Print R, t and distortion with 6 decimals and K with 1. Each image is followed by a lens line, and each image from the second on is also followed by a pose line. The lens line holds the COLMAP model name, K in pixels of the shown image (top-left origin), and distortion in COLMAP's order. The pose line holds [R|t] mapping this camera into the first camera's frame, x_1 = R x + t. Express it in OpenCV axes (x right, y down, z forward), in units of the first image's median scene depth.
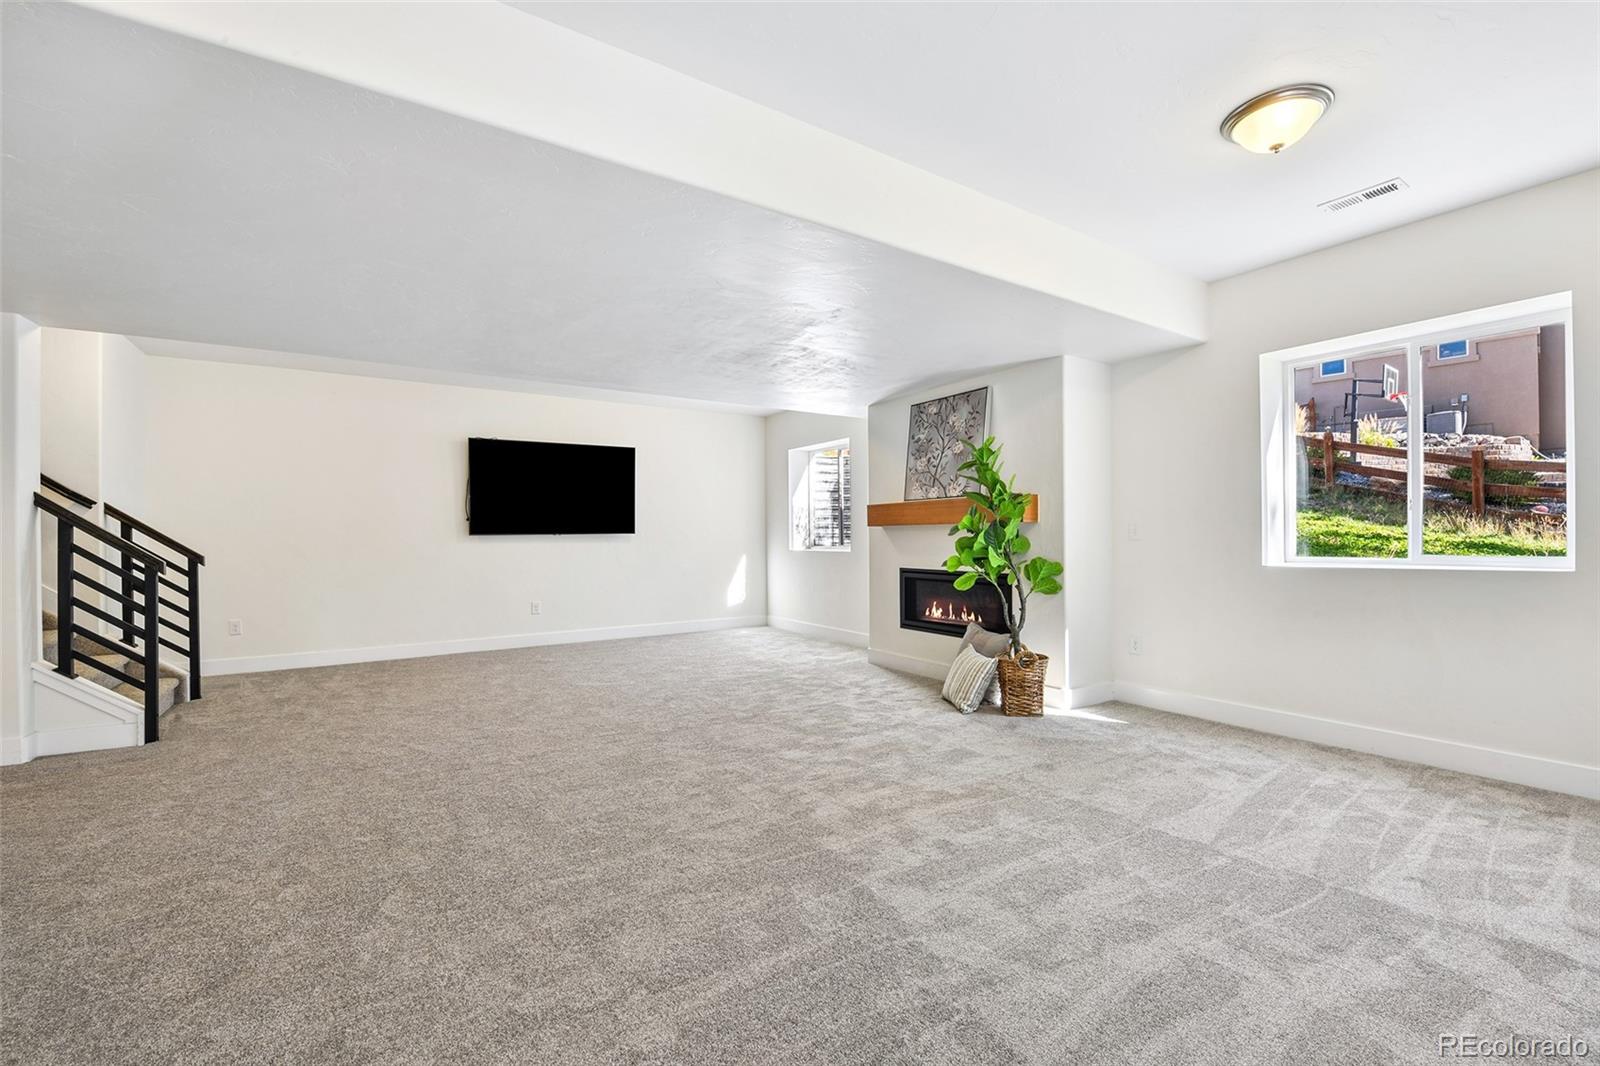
lens RADIAL K [[690.7, 0, 794.5], [0, 690.7, 539.5], [0, 0, 1]] dist [-0.001769, 0.000039]
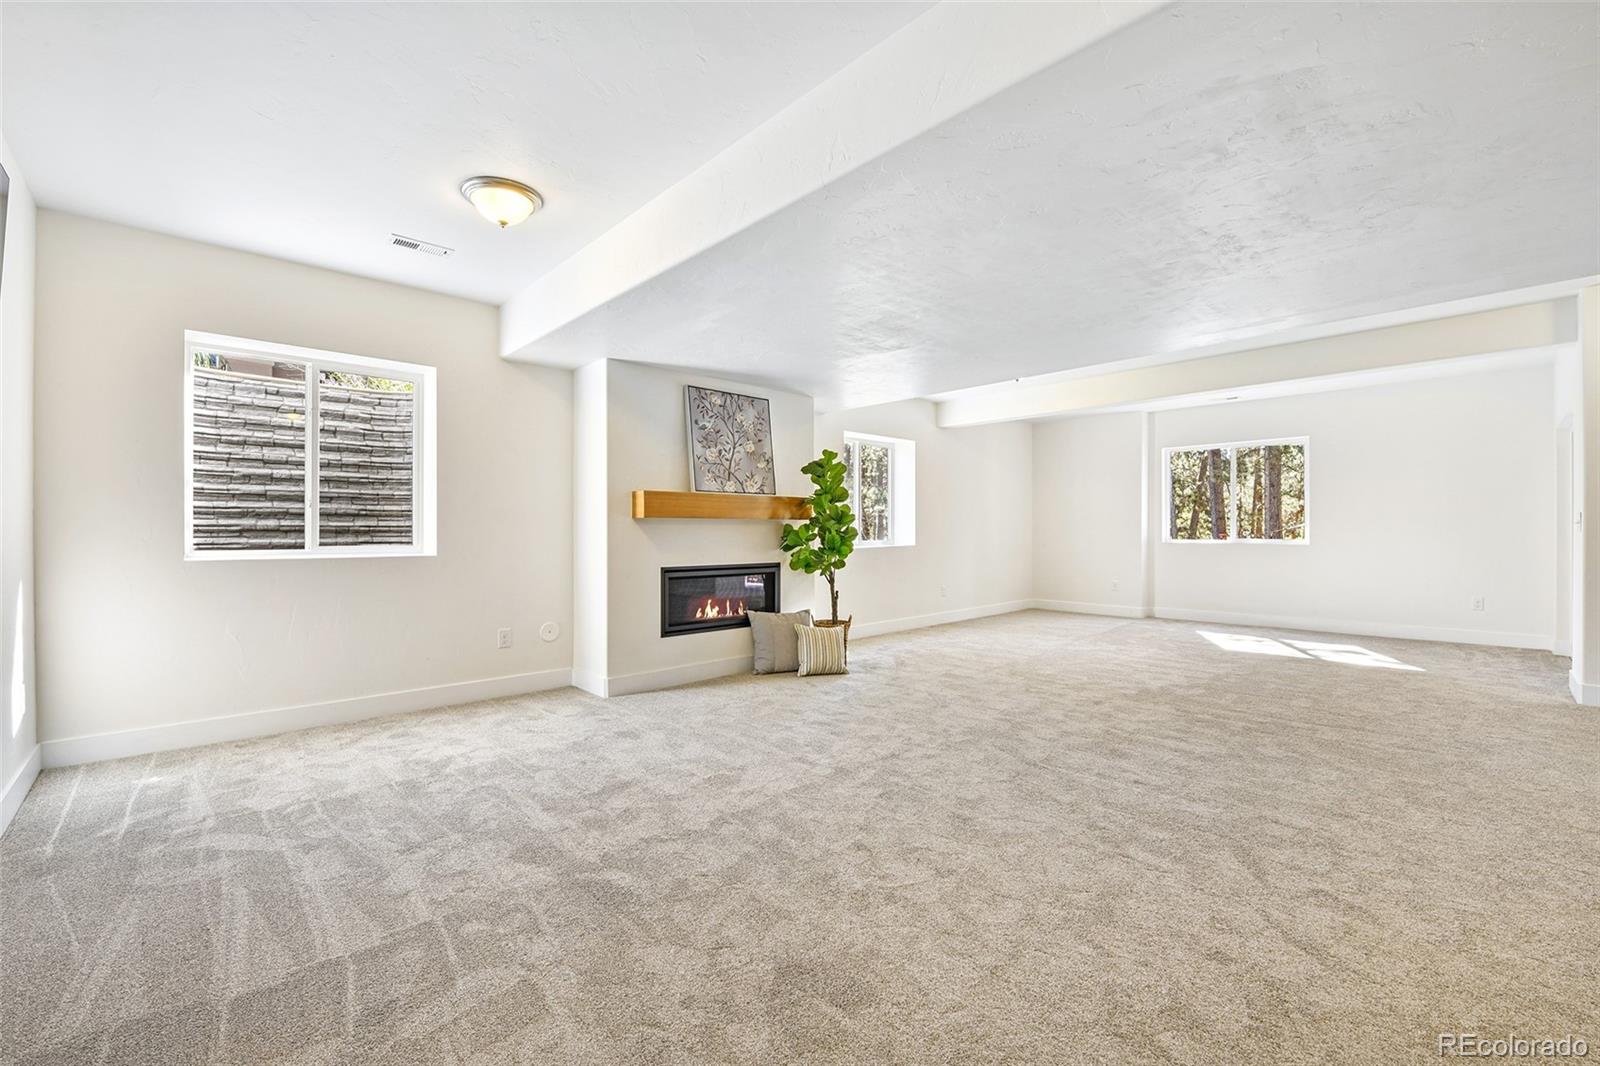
lens RADIAL K [[690.7, 0, 794.4], [0, 690.7, 530.5], [0, 0, 1]] dist [-0.001769, 0.000039]
pose [[-0.143558, 0.019675, 0.989446, -0.772934], [0.007788, 0.999794, -0.018751, 0.013506], [-0.989611, 0.005014, -0.143681, 1.037132]]
